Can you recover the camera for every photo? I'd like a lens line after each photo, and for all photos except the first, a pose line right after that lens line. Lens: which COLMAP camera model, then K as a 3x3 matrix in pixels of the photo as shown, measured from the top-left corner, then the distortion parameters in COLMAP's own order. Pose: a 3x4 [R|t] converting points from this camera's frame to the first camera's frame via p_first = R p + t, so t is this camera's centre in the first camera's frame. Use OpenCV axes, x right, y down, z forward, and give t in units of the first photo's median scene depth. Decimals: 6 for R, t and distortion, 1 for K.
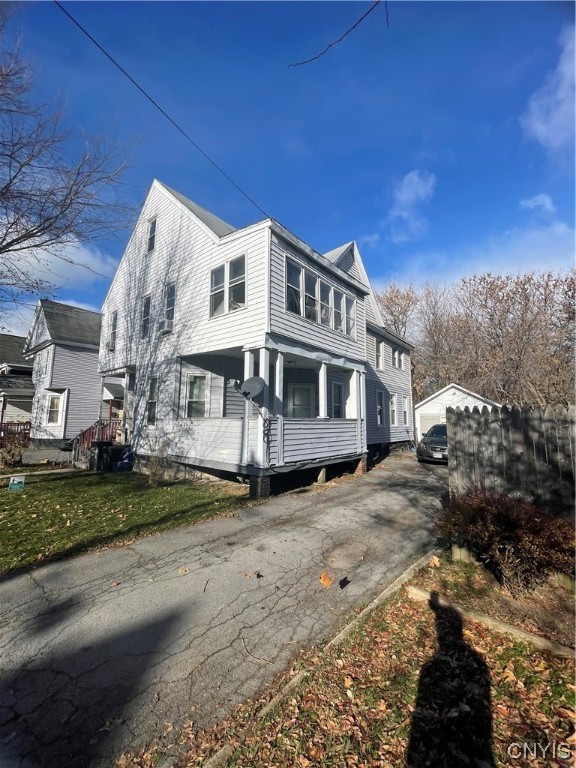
lens RADIAL K [[312.2, 0, 288.0], [0, 312.2, 384.0], [0, 0, 1]] dist [-0.009730, 0.000153]
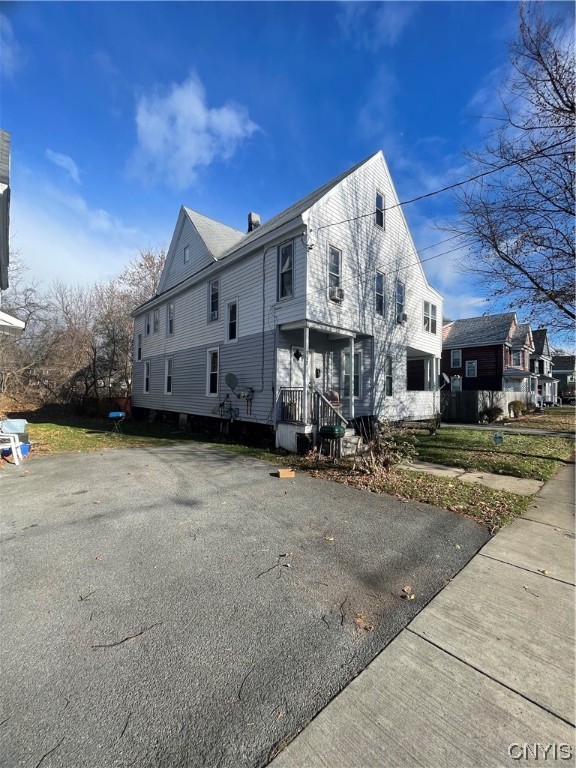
lens RADIAL K [[312.2, 0, 288.0], [0, 312.2, 384.0], [0, 0, 1]] dist [-0.009730, 0.000153]
pose [[0.120905, 0.009991, 0.992614, -1.710390], [-0.139348, 0.990219, 0.007006, 0.134185], [-0.982835, -0.139166, 0.121115, 1.278825]]
